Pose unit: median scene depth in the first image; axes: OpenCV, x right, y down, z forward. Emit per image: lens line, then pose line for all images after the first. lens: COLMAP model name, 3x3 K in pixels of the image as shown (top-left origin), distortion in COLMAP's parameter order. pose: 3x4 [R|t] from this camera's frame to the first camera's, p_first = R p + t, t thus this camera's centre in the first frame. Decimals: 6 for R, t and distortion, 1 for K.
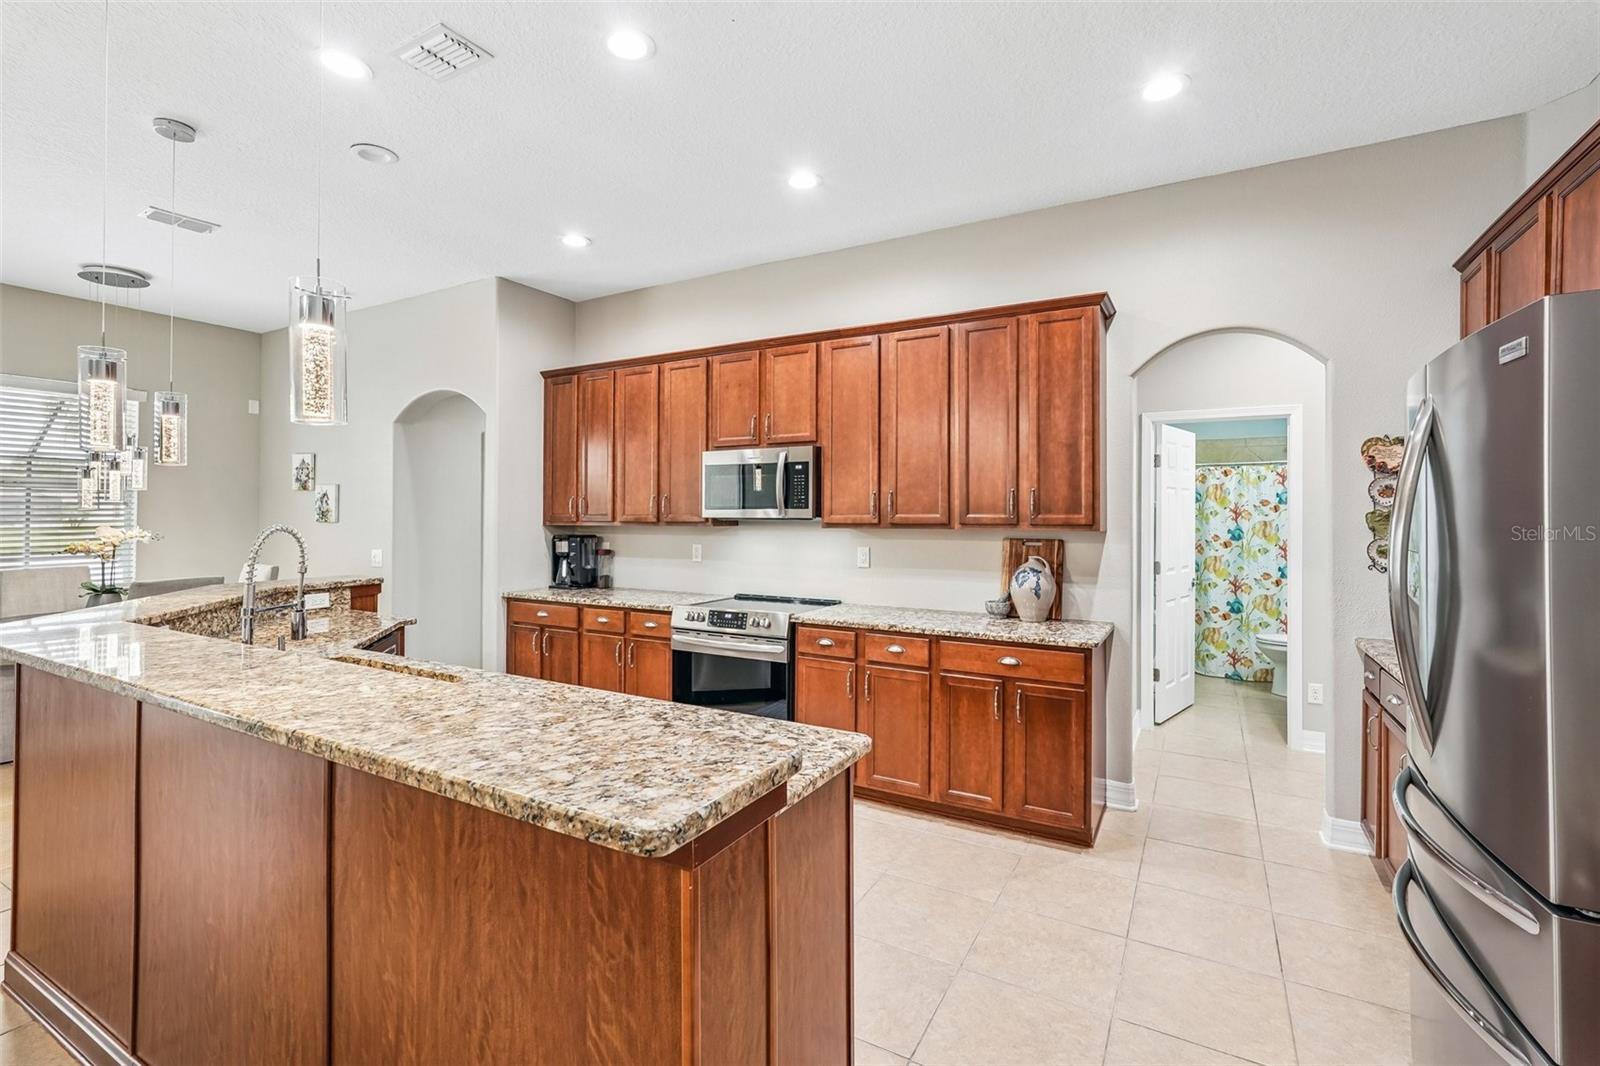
lens RADIAL K [[715.7, 0, 802.2], [0, 715.7, 537.3], [0, 0, 1]] dist [-0.016163, 0.008372]
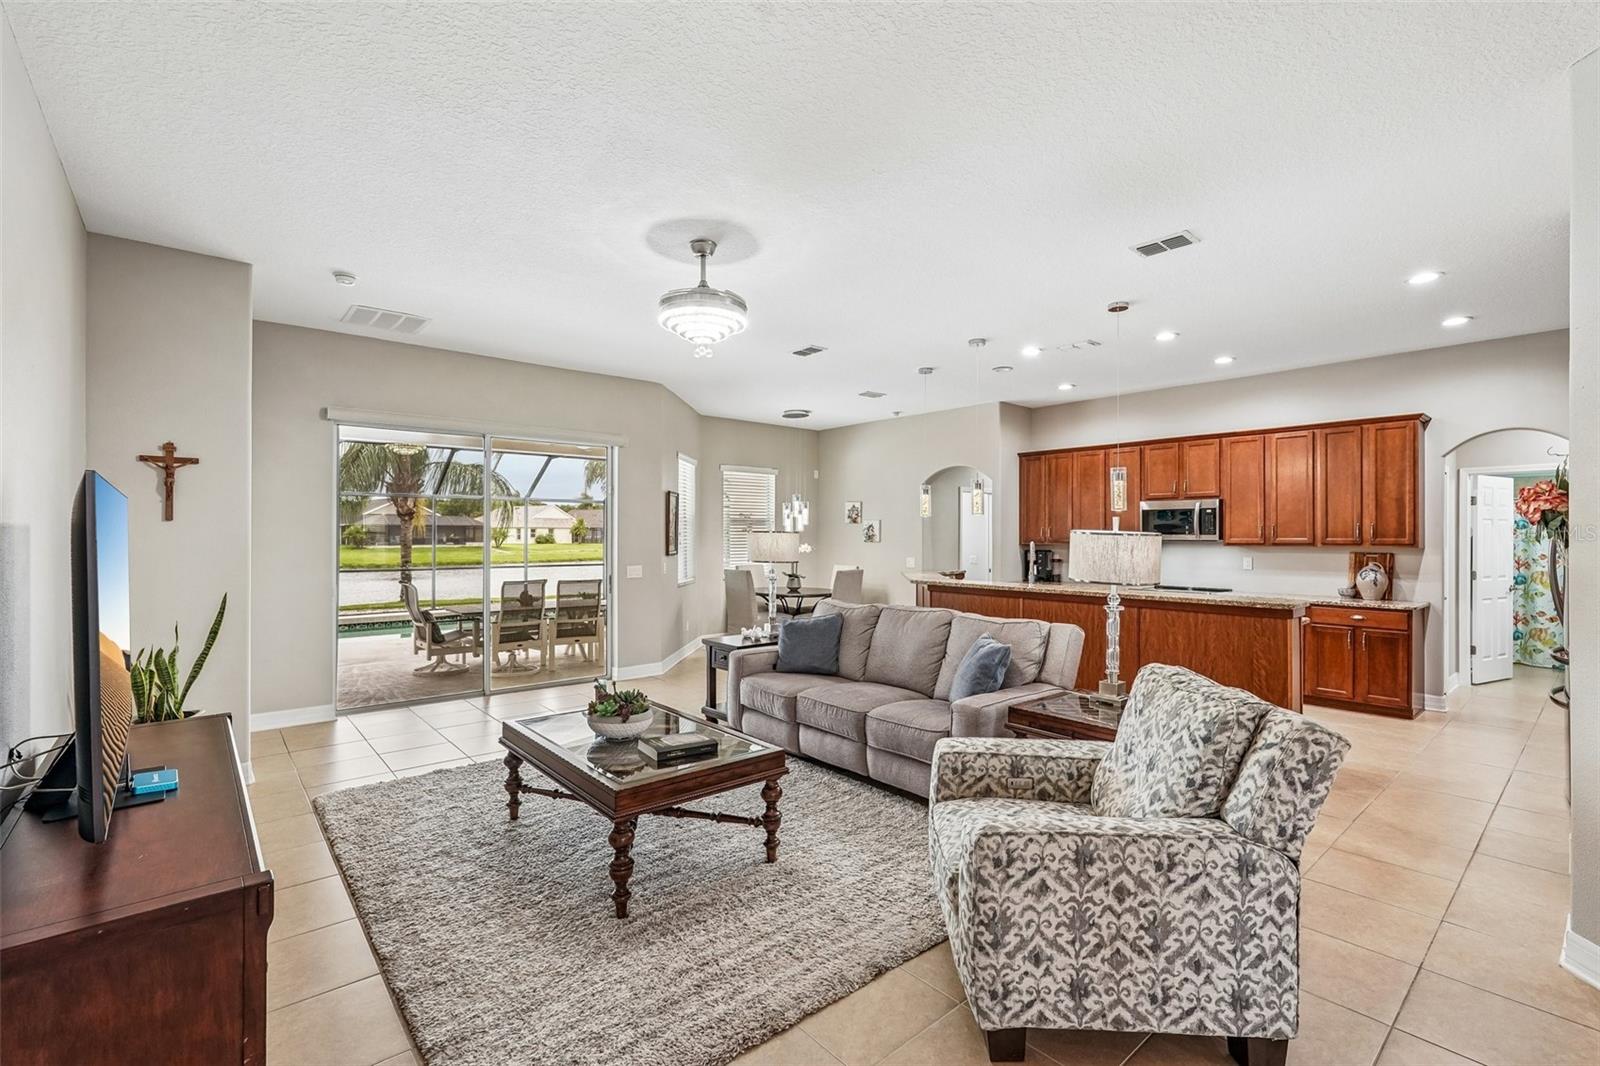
lens RADIAL K [[703.5, 0, 802.2], [0, 703.5, 547.4], [0, 0, 1]] dist [-0.007267, 0.000789]
pose [[0.938664, 0.005643, -0.344788, -0.288374], [-0.011267, 0.999834, -0.014308, 0.022384], [0.344650, 0.017315, 0.938571, -0.794222]]
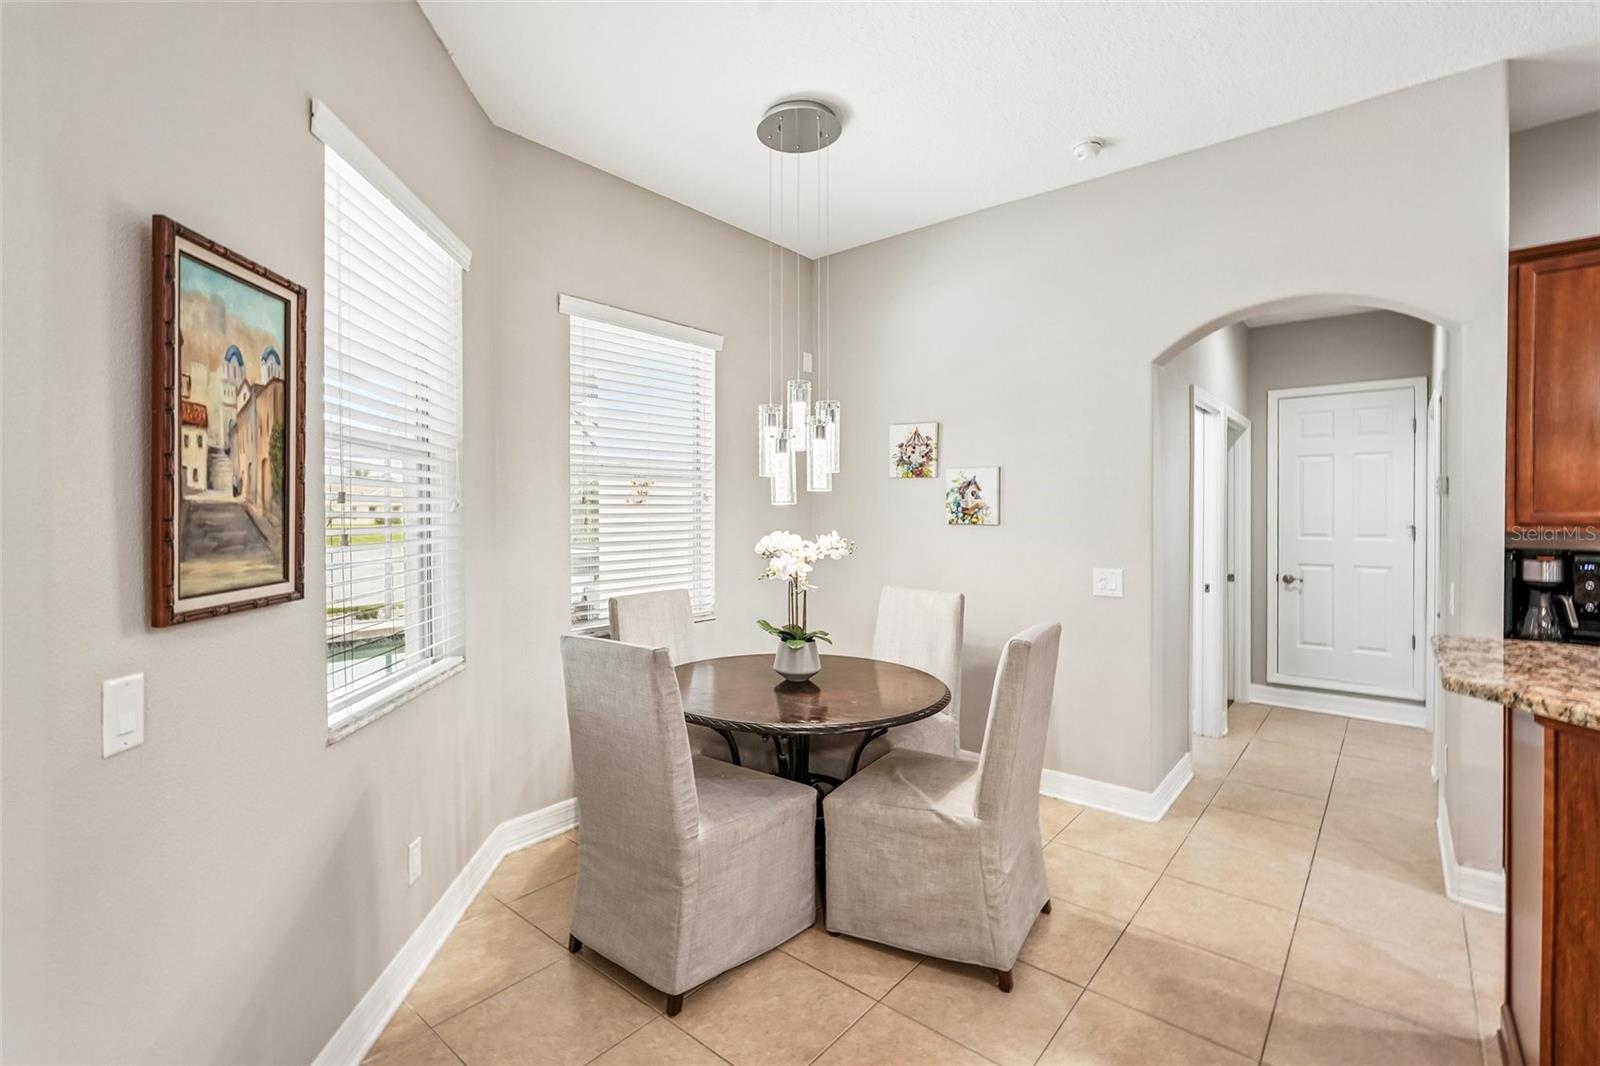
lens RADIAL K [[717.6, 0, 806.0], [0, 717.6, 521.8], [0, 0, 1]] dist [0.001589, 0.000467]
pose [[0.983220, 0.000998, -0.182419, -0.845277], [-0.004447, 0.999819, -0.018496, -0.012636], [0.182368, 0.018997, 0.983047, 0.382564]]
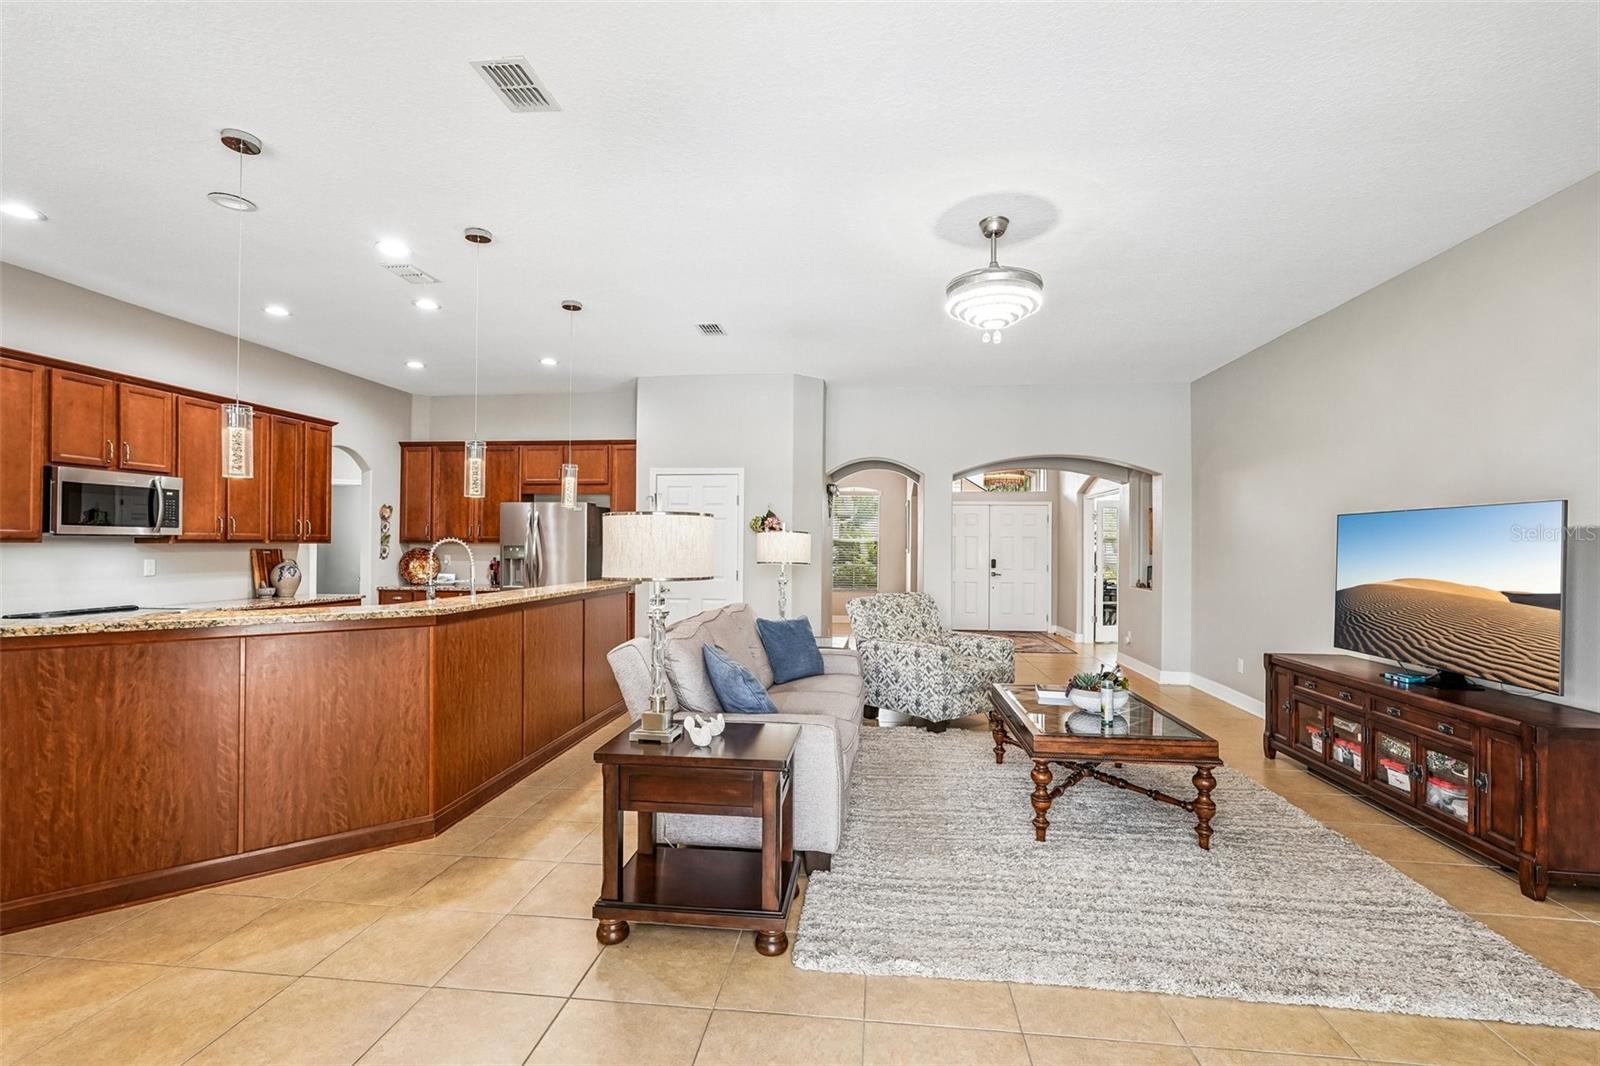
lens RADIAL K [[715.7, 0, 802.2], [0, 715.7, 537.3], [0, 0, 1]] dist [-0.016163, 0.008372]
pose [[-0.386514, 0.005515, 0.922267, -1.294725], [0.022769, 0.999734, 0.003565, -0.002513], [-0.922002, 0.022377, -0.386537, 0.398467]]
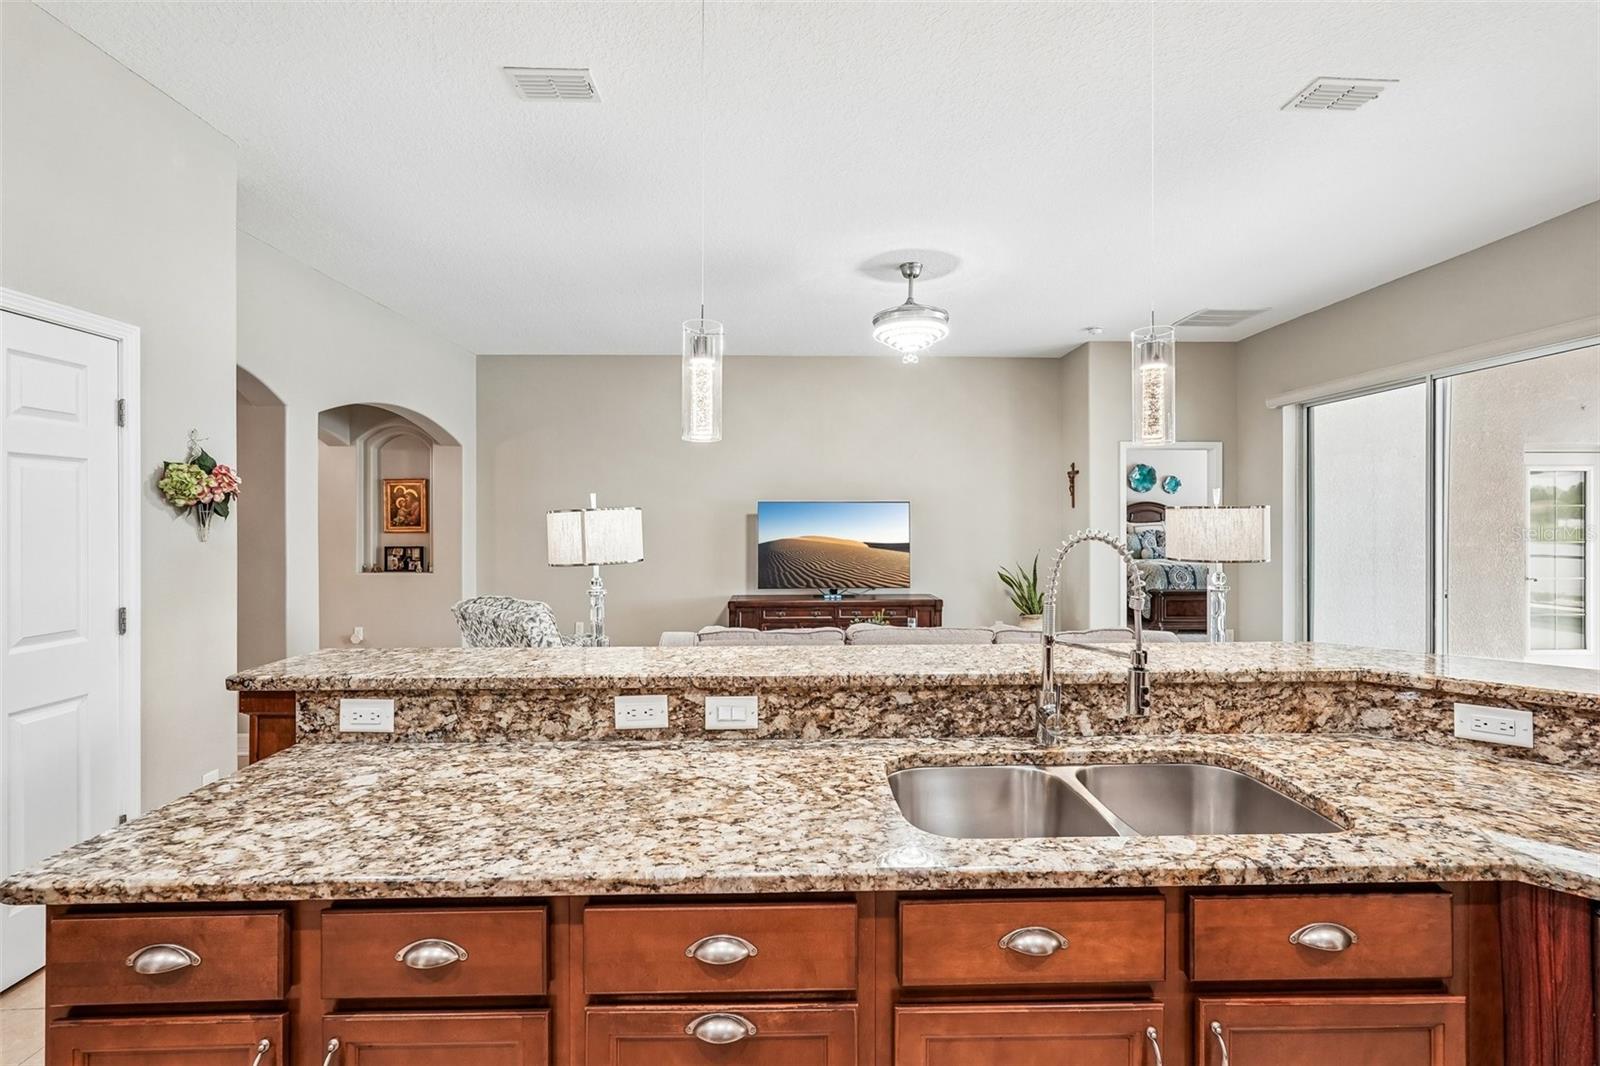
lens RADIAL K [[703.5, 0, 802.2], [0, 703.5, 547.4], [0, 0, 1]] dist [-0.007267, 0.000789]
pose [[-0.858151, 0.022090, -0.512921, -0.062838], [-0.016688, 0.997346, 0.070872, -0.023486], [0.513126, 0.069379, -0.855505, 0.653599]]
